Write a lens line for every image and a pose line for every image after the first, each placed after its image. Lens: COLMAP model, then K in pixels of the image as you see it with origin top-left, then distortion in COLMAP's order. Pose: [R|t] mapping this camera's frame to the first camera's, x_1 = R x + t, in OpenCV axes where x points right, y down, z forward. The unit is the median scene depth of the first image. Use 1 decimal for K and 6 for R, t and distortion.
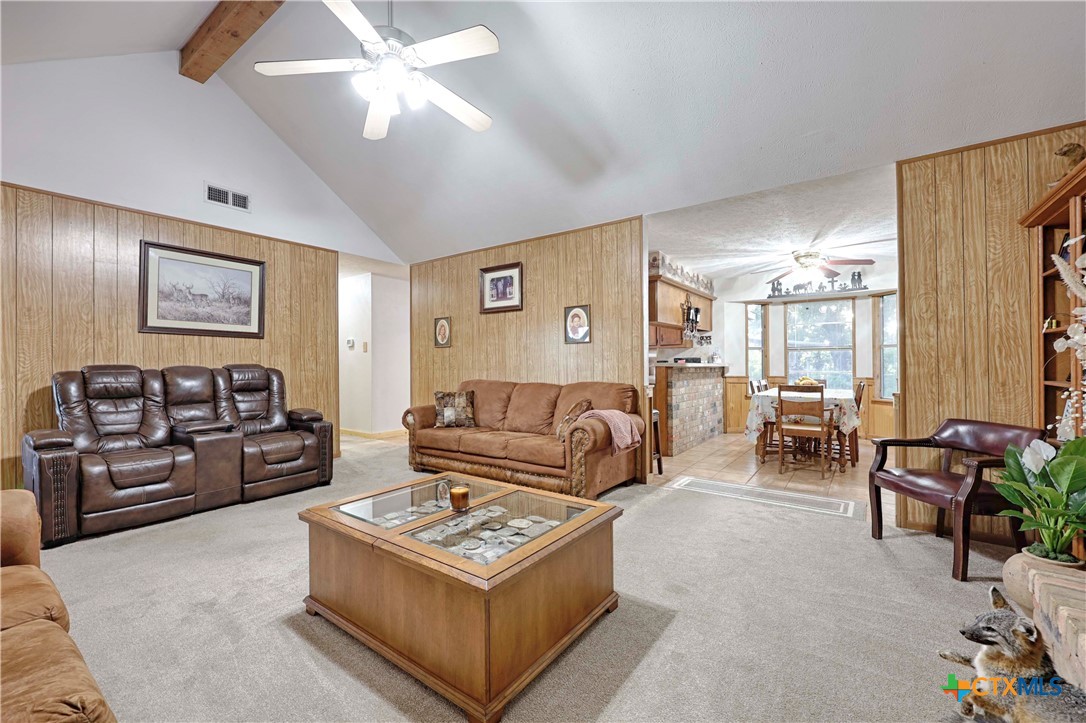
lens RADIAL K [[440.6, 0, 536.9], [0, 440.6, 359.2], [0, 0, 1]] dist [-0.000418, -0.000075]
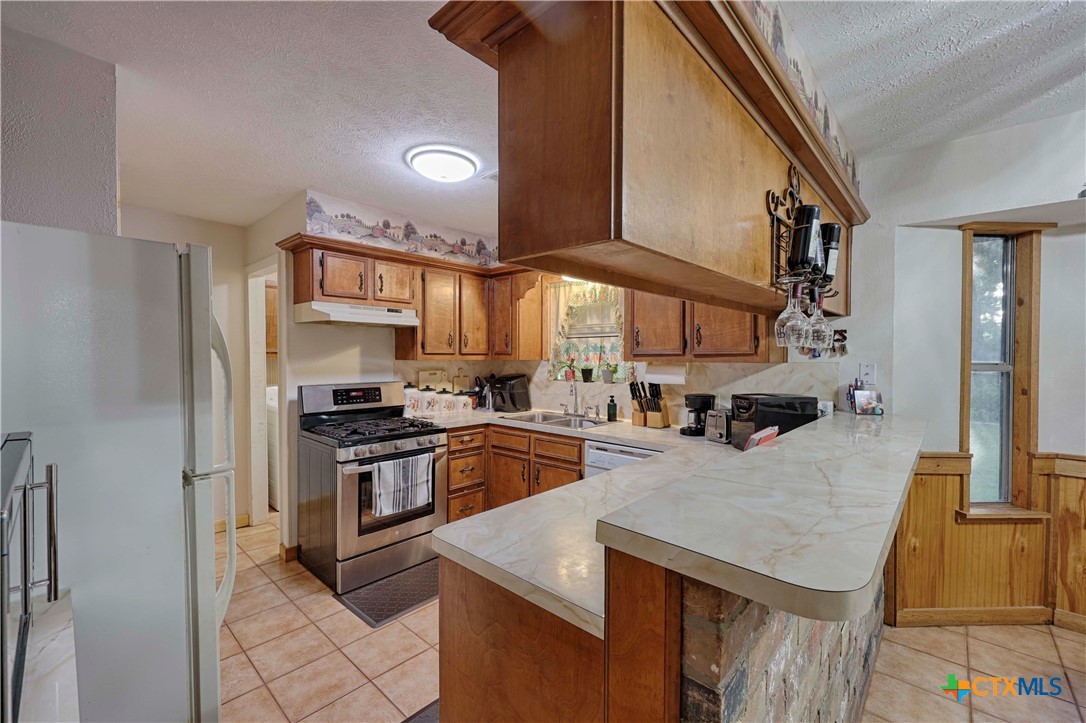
lens RADIAL K [[440.6, 0, 533.5], [0, 440.6, 358.7], [0, 0, 1]] dist [-0.000418, -0.000075]
pose [[0.993833, 0.006696, -0.110685, 0.279588], [-0.004252, 0.999742, 0.022298, -0.053401], [0.110806, -0.021690, 0.993605, 0.913641]]
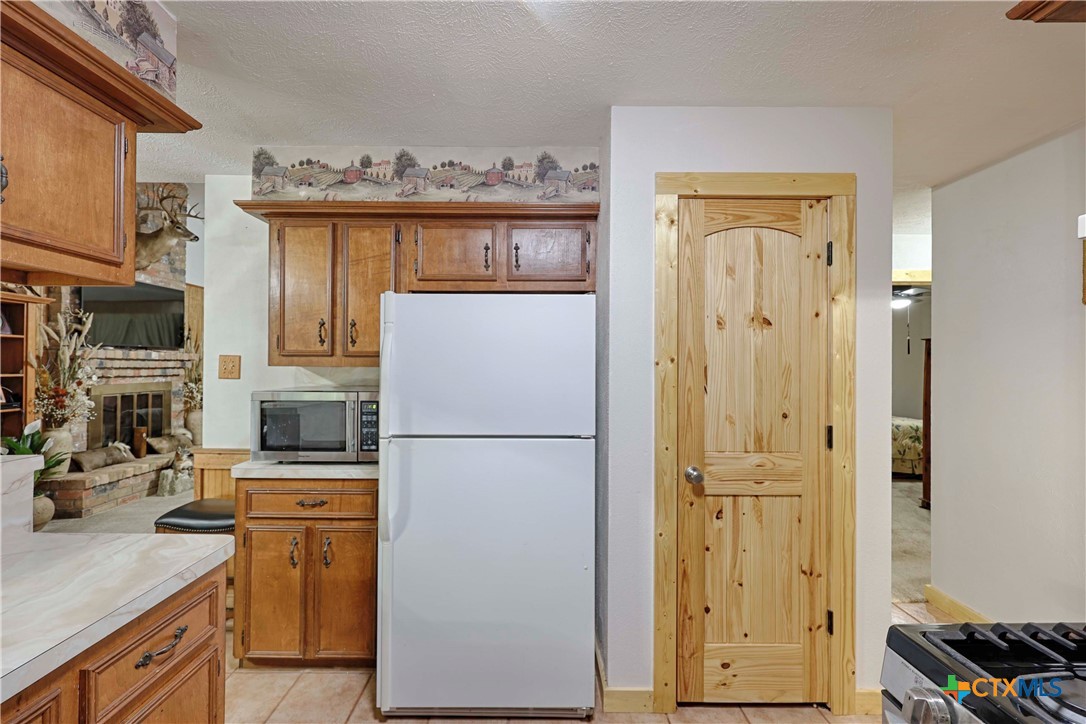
lens RADIAL K [[440.6, 0, 536.7], [0, 440.6, 362.7], [0, 0, 1]] dist [-0.000418, -0.000075]
pose [[-0.797985, -0.008802, -0.602613, 0.212783], [-0.002521, 0.999933, -0.011268, -0.045483], [0.602672, -0.007472, -0.797954, 1.431851]]
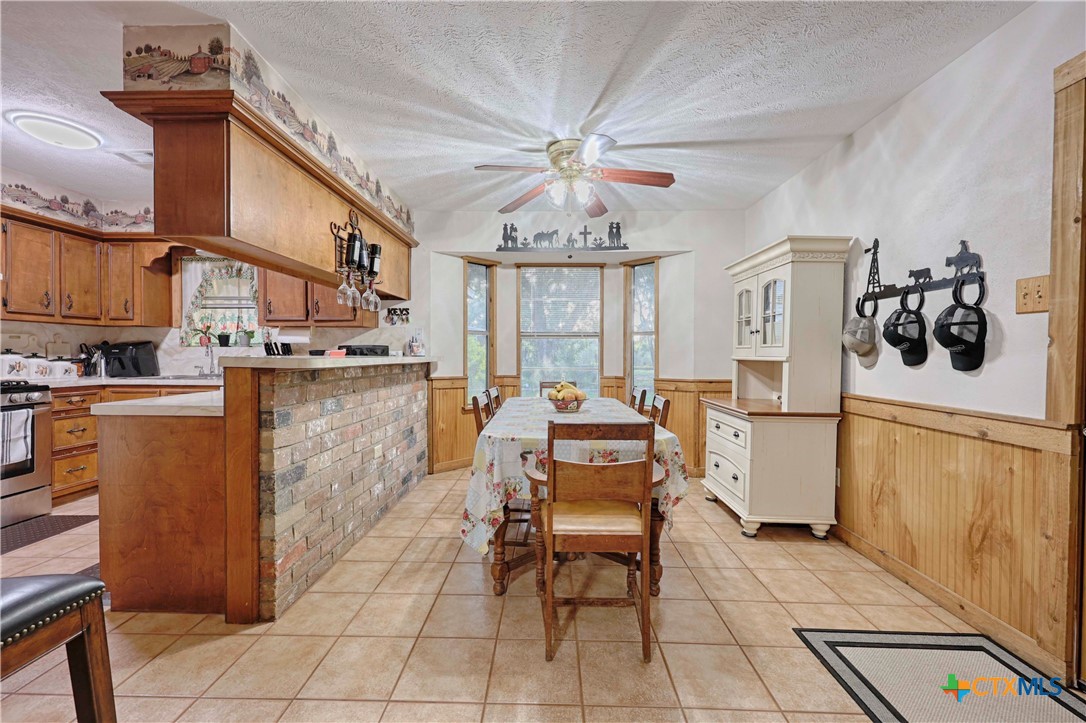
lens RADIAL K [[440.6, 0, 543.5], [0, 440.6, 359.5], [0, 0, 1]] dist [-0.000418, -0.000075]
pose [[0.811346, -0.002172, 0.584562, 0.290162], [-0.012071, 0.999718, 0.020468, 0.000109], [-0.584441, -0.023663, 0.811091, 0.616028]]
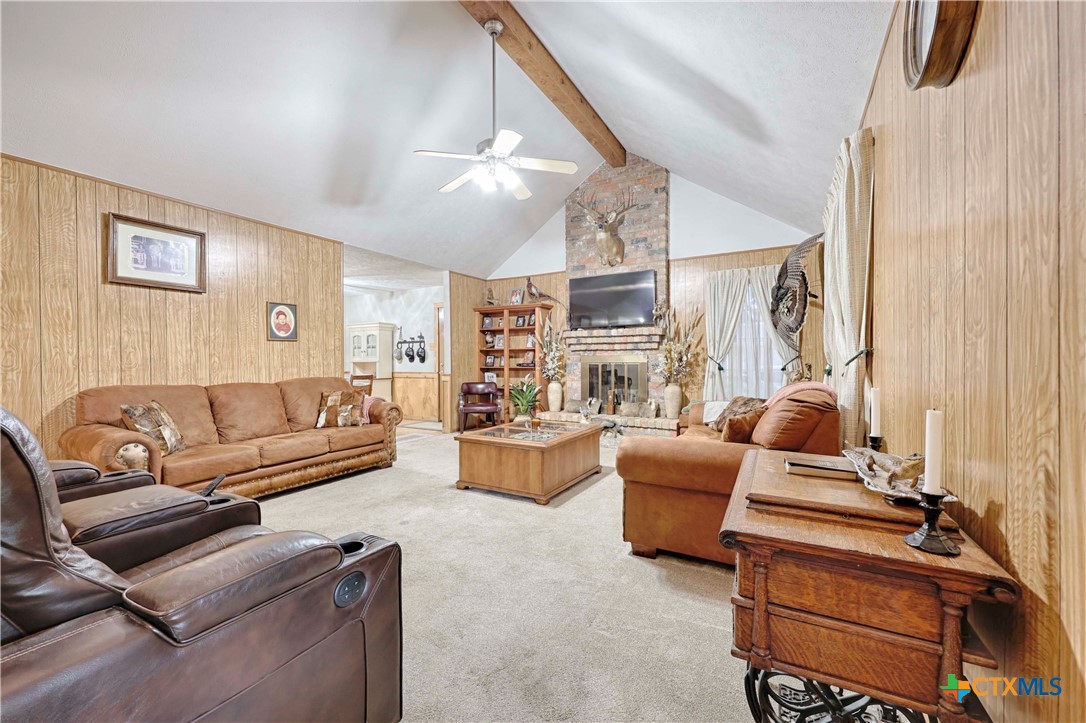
lens RADIAL K [[440.6, 0, 540.4], [0, 440.6, 362.8], [0, 0, 1]] dist [-0.000418, -0.000075]
pose [[-0.118548, -0.001499, 0.992947, -0.853550], [-0.002265, 0.999997, 0.001239, 0.009993], [-0.992946, -0.002102, -0.118551, 0.470009]]
